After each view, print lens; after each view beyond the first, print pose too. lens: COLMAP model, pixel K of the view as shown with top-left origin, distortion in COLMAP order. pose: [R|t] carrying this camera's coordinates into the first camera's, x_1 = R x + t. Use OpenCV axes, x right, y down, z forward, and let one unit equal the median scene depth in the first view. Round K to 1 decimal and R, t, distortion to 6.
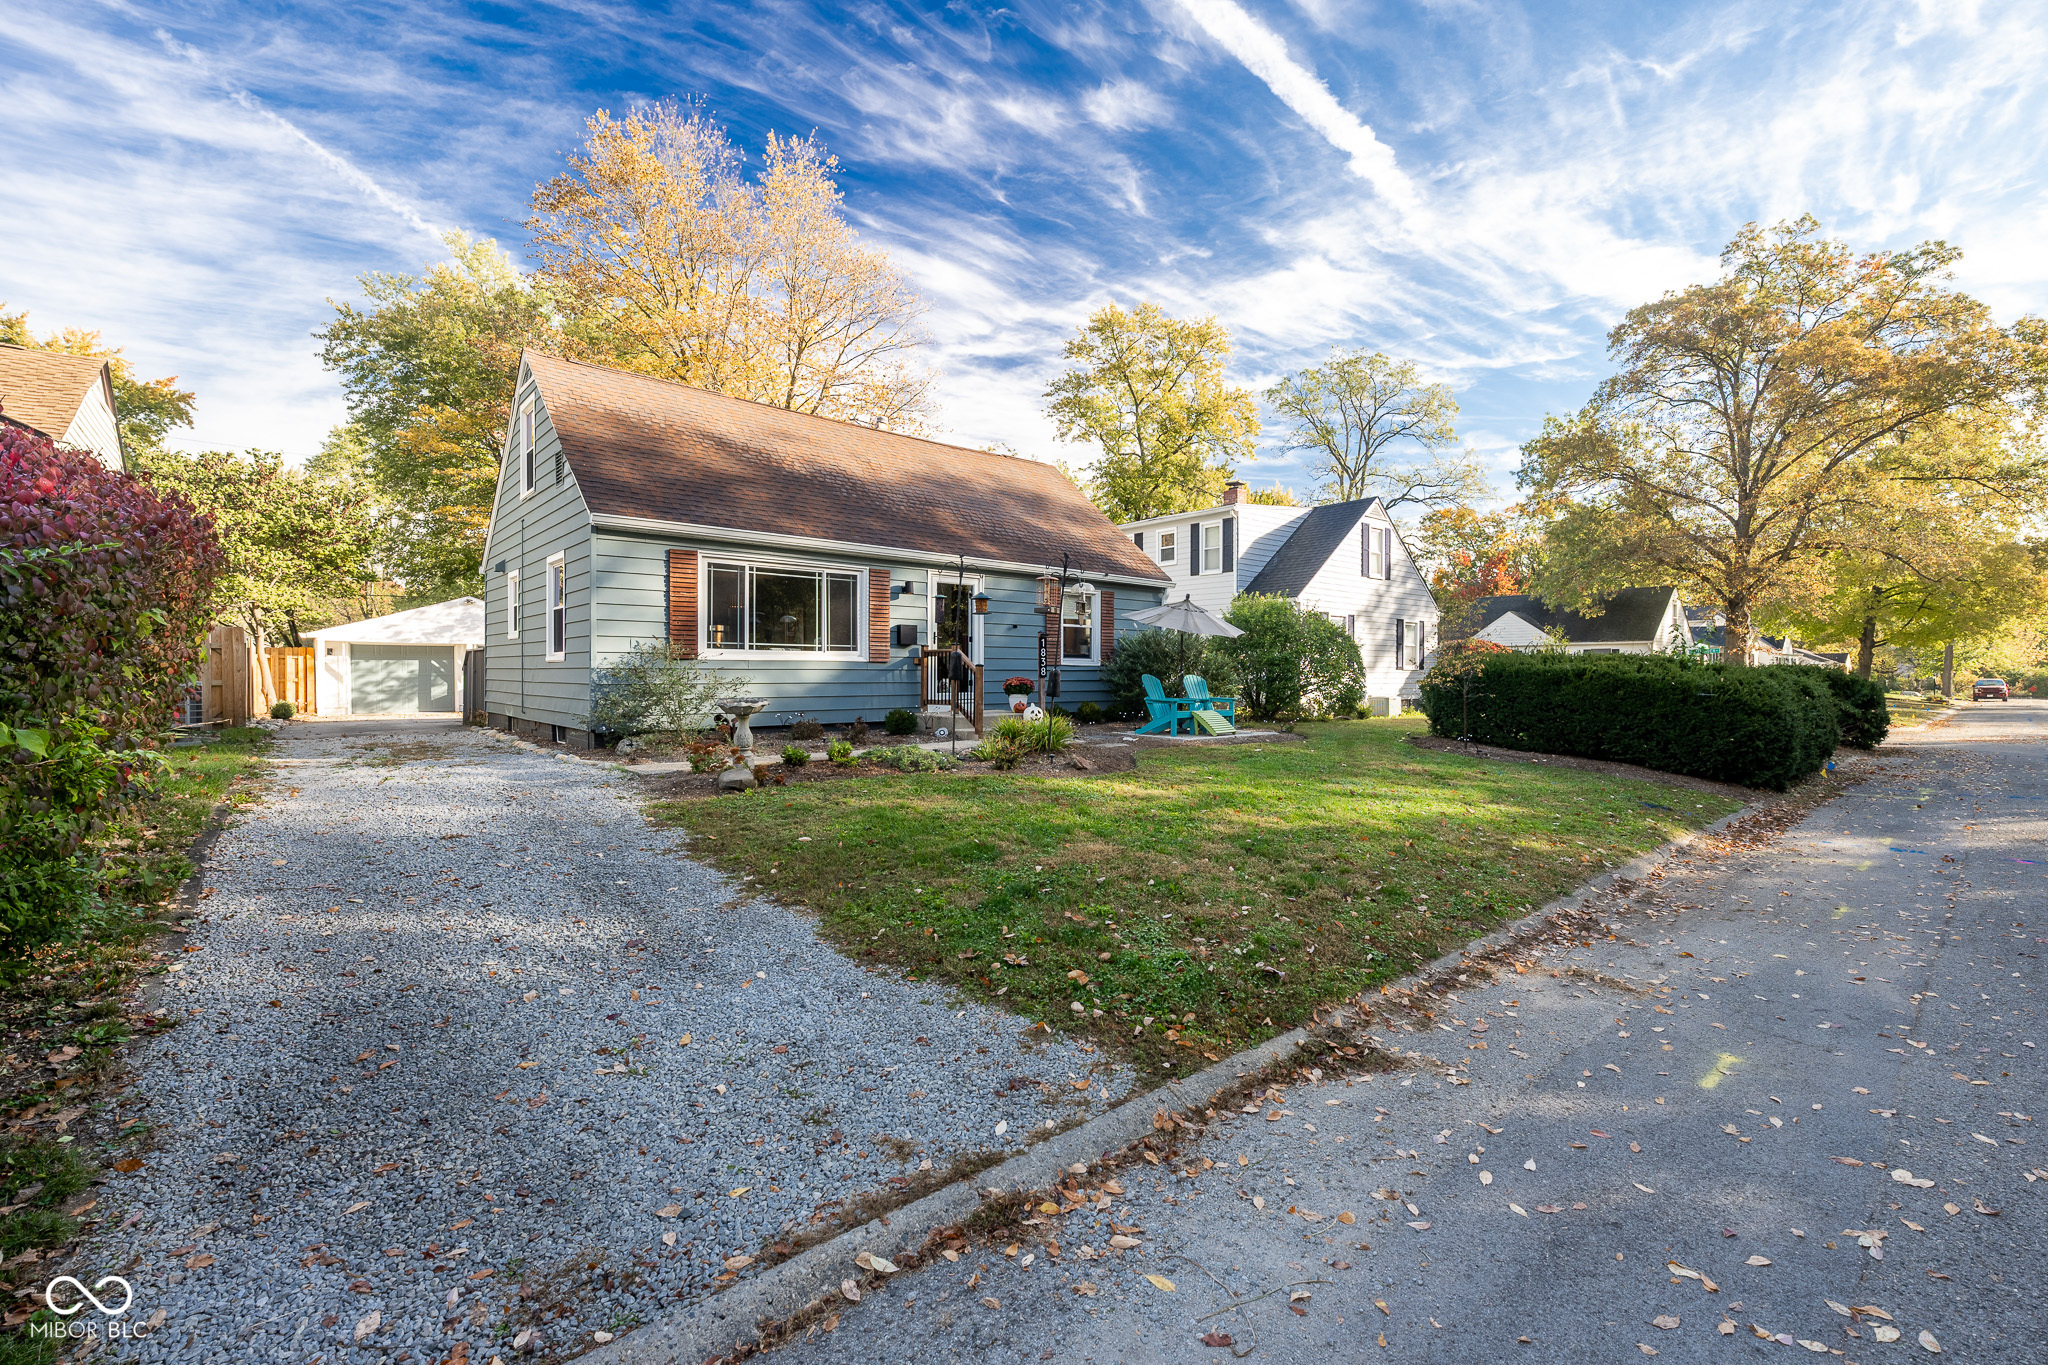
lens RADIAL K [[817.6, 0, 1020.9], [0, 817.6, 678.4], [0, 0, 1]] dist [-0.000475, 0.000026]
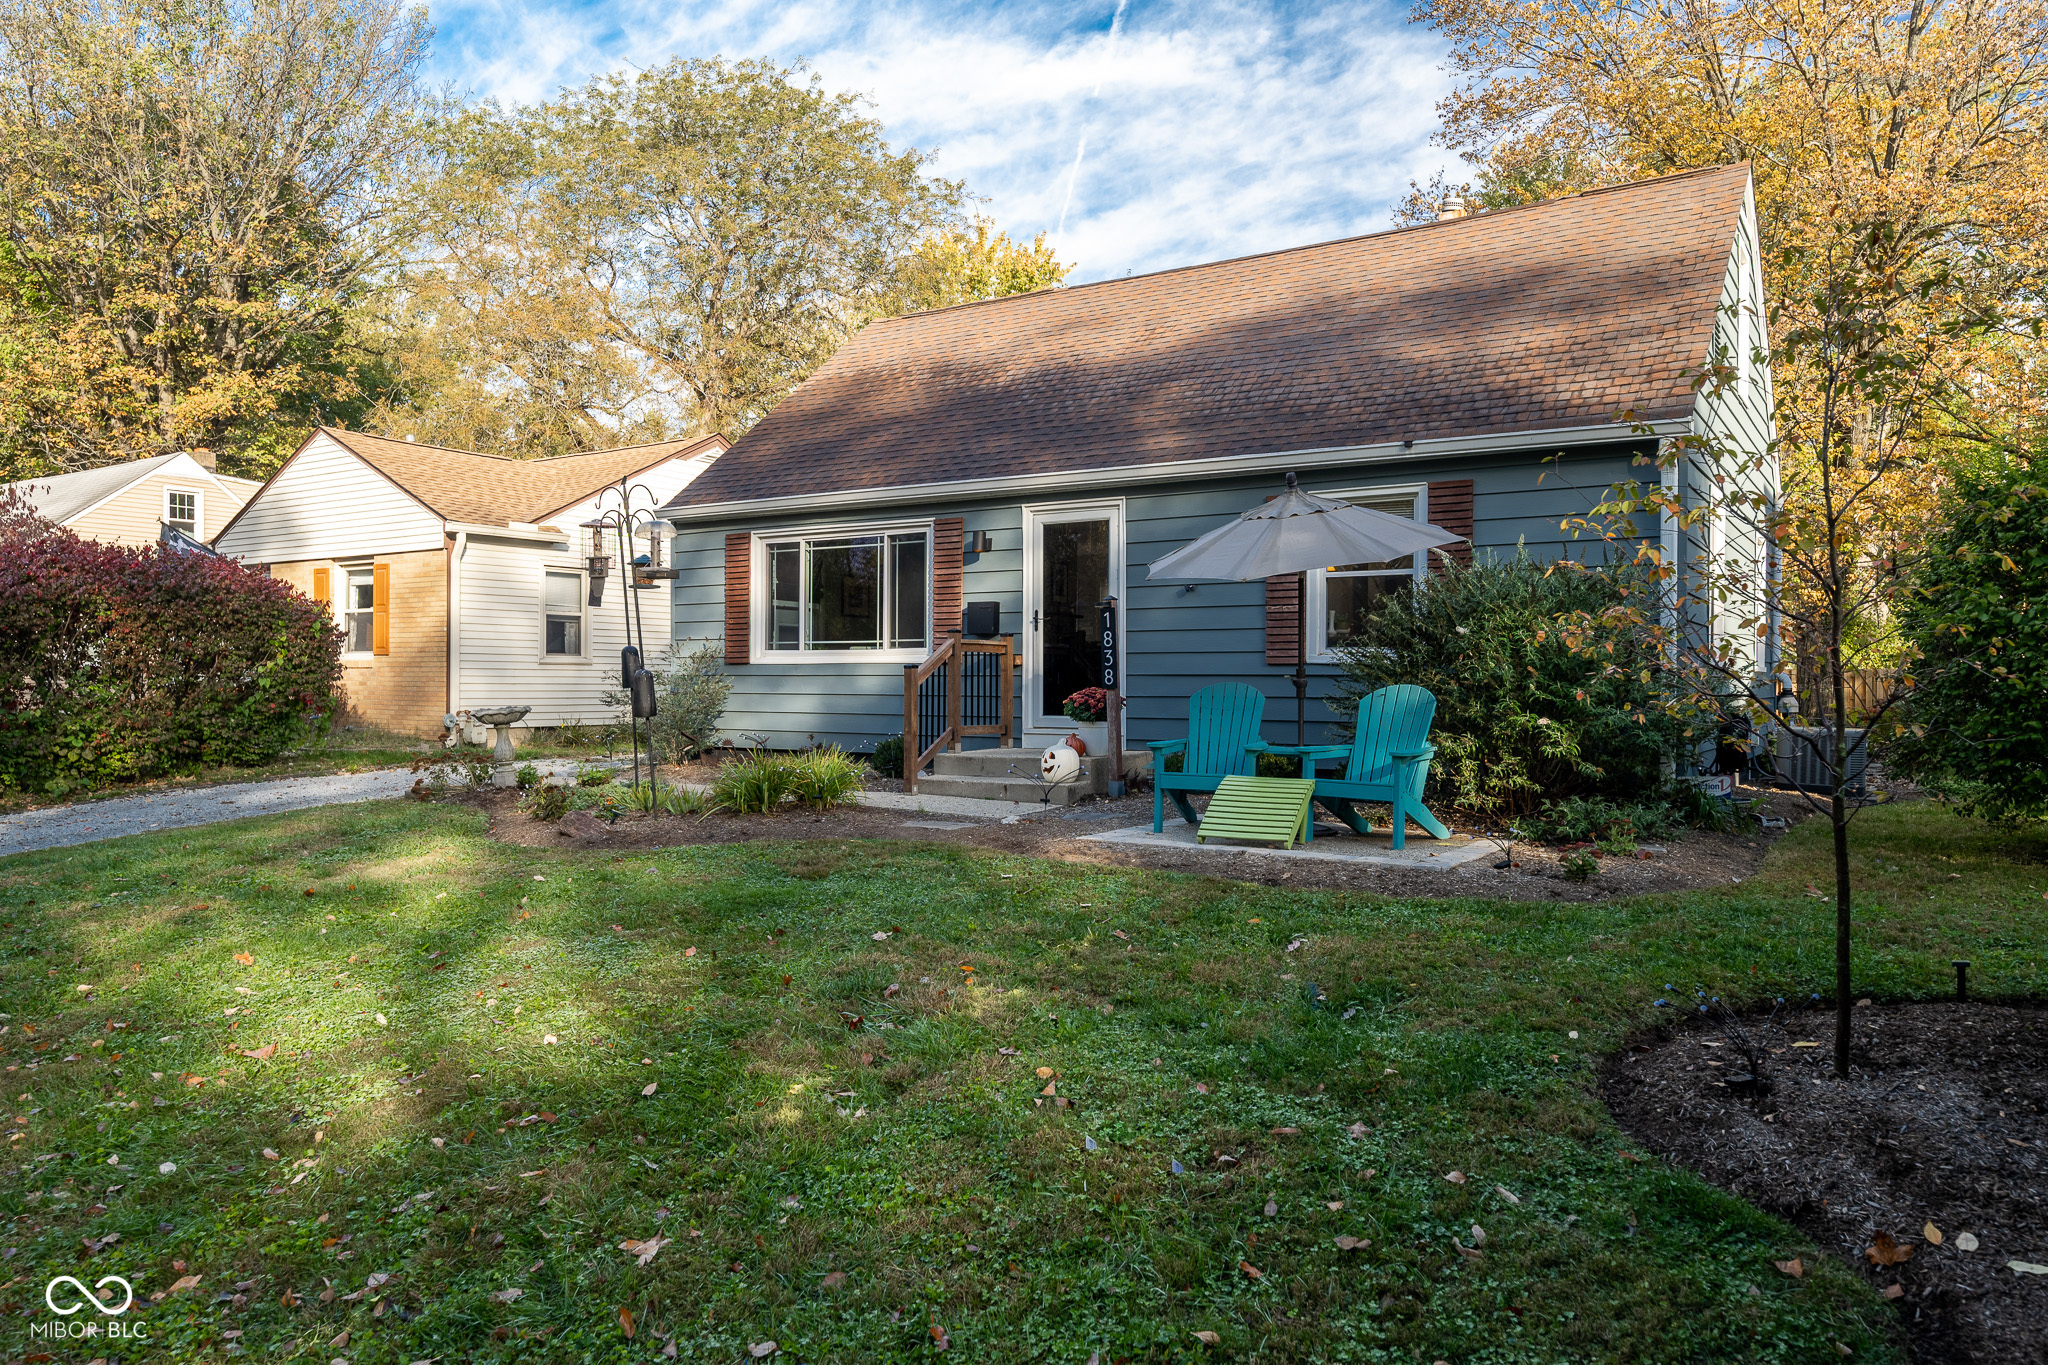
lens RADIAL K [[1343.9, 0, 1024.3], [0, 1343.9, 681.7], [0, 0, 1]] dist [0.005939, -0.002340]
pose [[0.245829, 0.010910, -0.969252, 0.869127], [-0.011784, 0.999896, 0.008267, -0.016563], [0.969242, 0.009389, 0.245932, 0.815120]]
